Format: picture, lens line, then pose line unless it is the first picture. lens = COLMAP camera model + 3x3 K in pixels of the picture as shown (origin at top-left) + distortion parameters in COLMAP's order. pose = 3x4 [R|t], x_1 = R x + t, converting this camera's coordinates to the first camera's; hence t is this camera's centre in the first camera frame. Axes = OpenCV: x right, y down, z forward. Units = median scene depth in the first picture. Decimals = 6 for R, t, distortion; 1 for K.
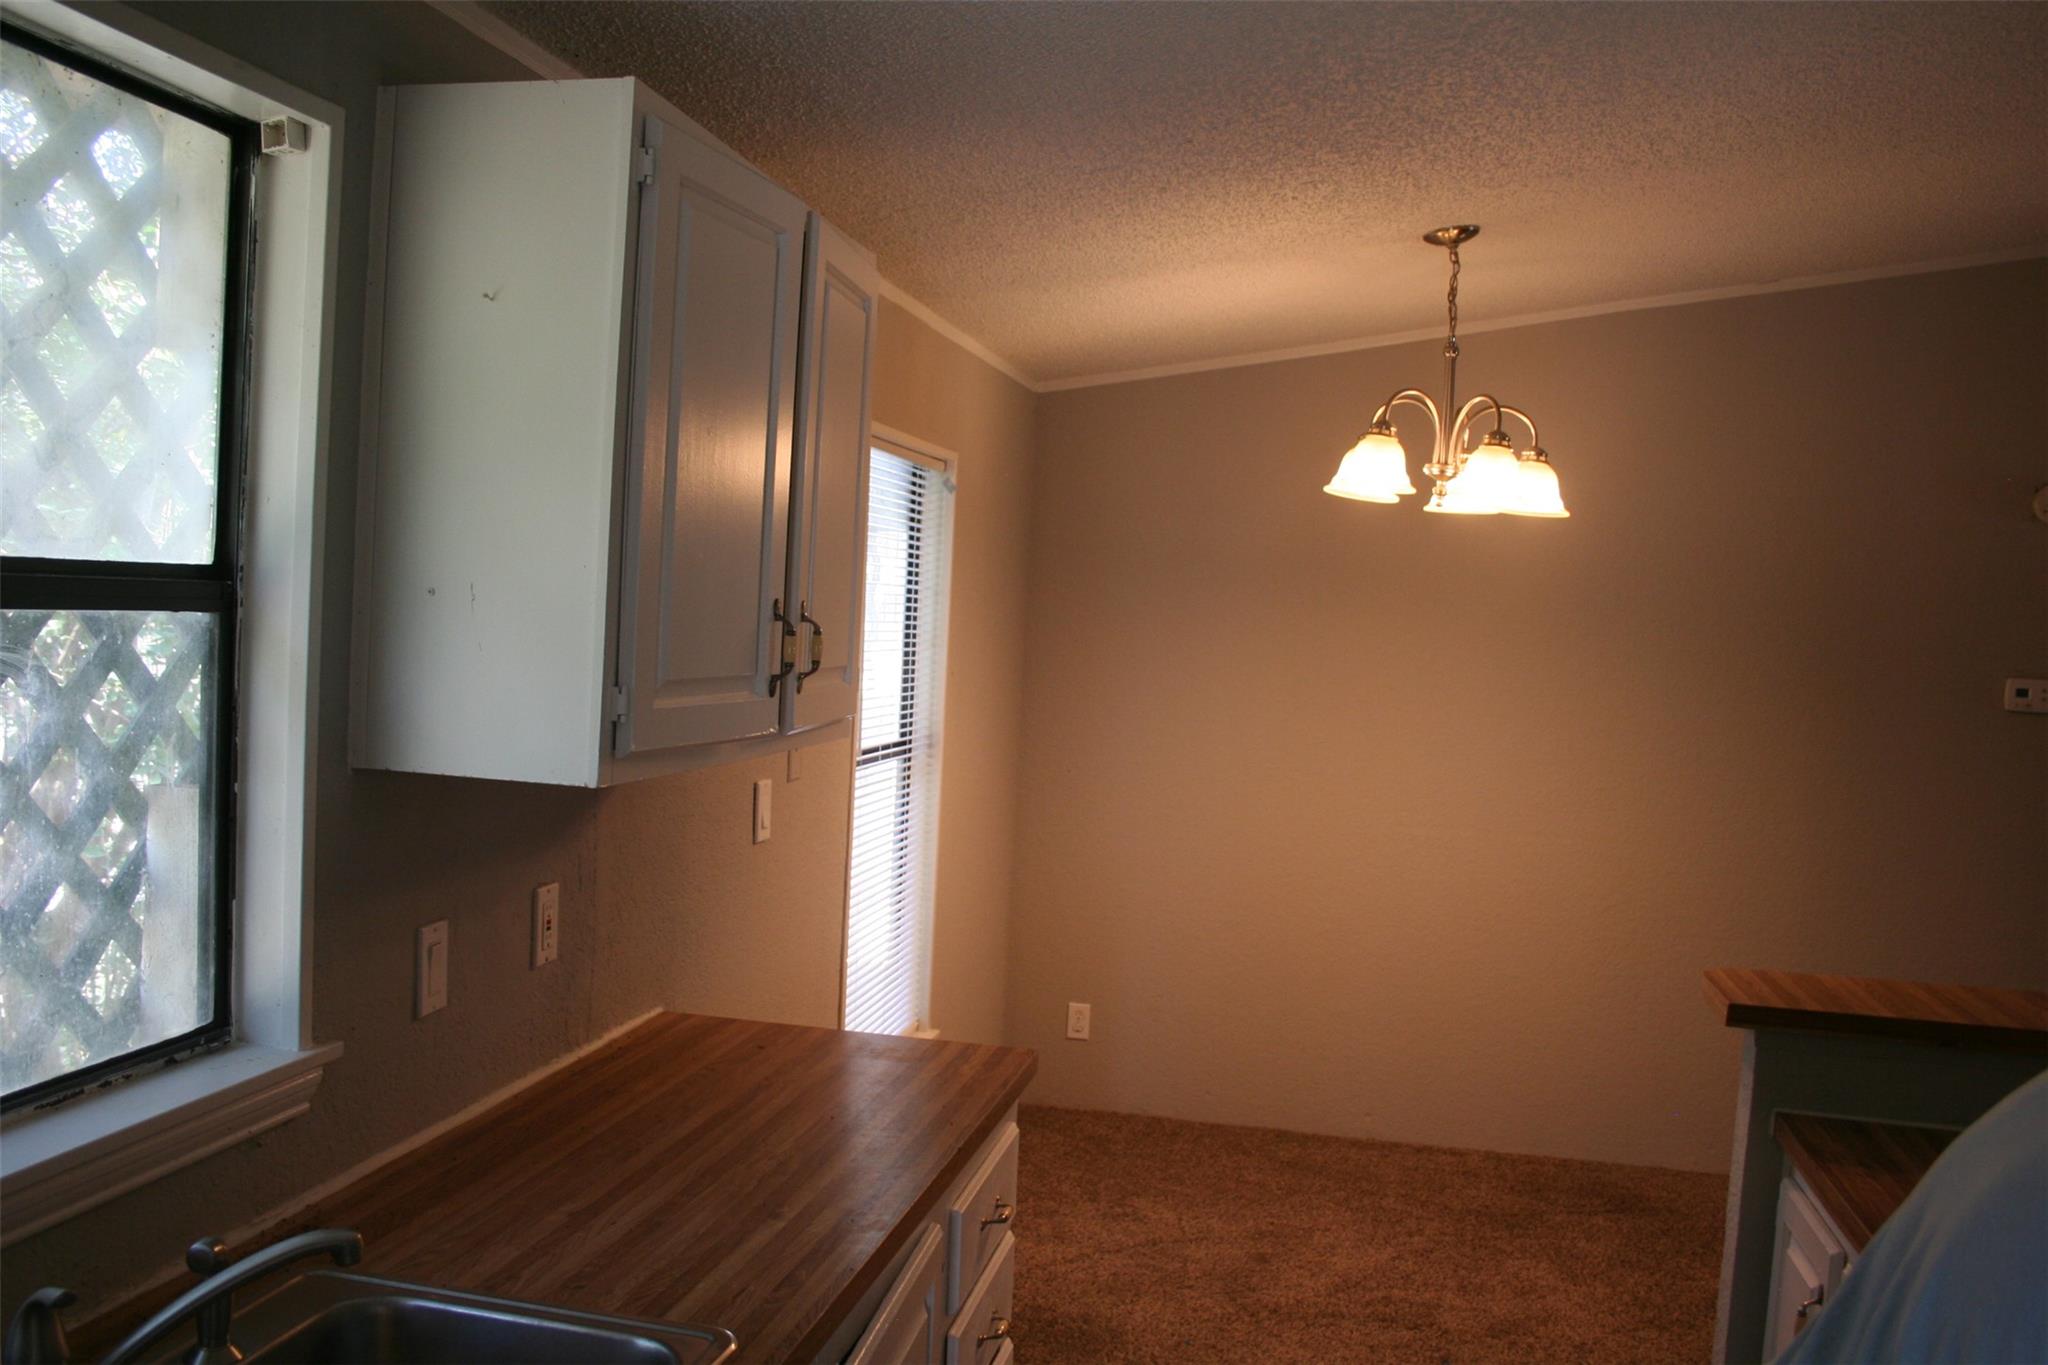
lens RADIAL K [[1762.0, 0, 1018.0], [0, 1762.0, 696.2], [0, 0, 1]] dist [-0.161207, 0.134470]
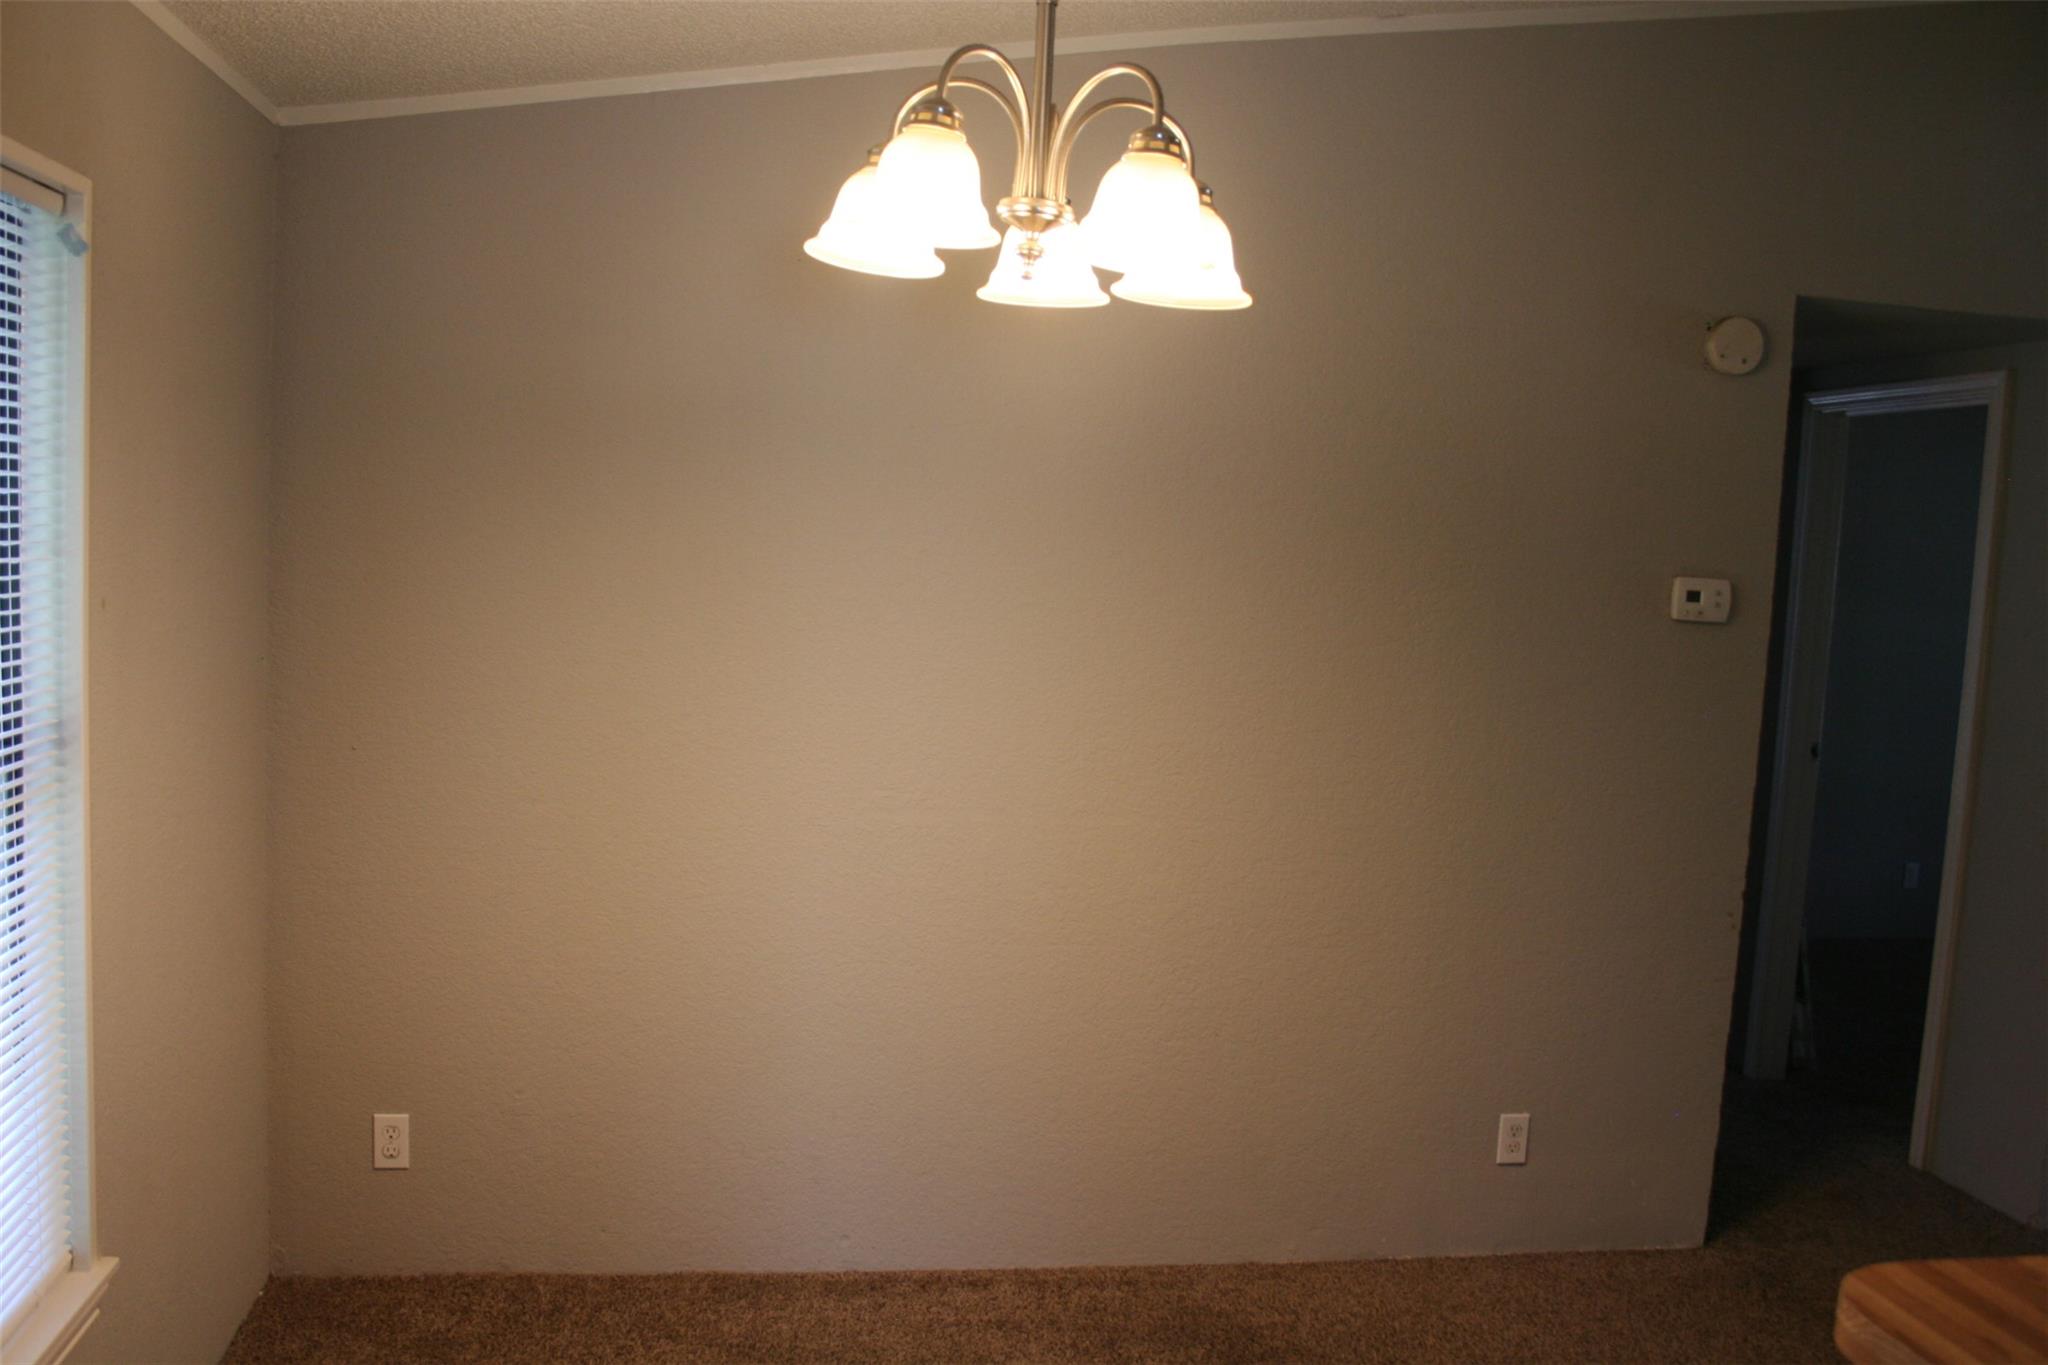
lens RADIAL K [[1762.0, 0, 1018.0], [0, 1762.0, 696.2], [0, 0, 1]] dist [-0.161207, 0.134470]
pose [[0.931726, -0.039949, 0.360957, 0.034498], [0.018757, 0.997898, 0.062026, -0.011900], [-0.362677, -0.051021, 0.930517, 0.426178]]
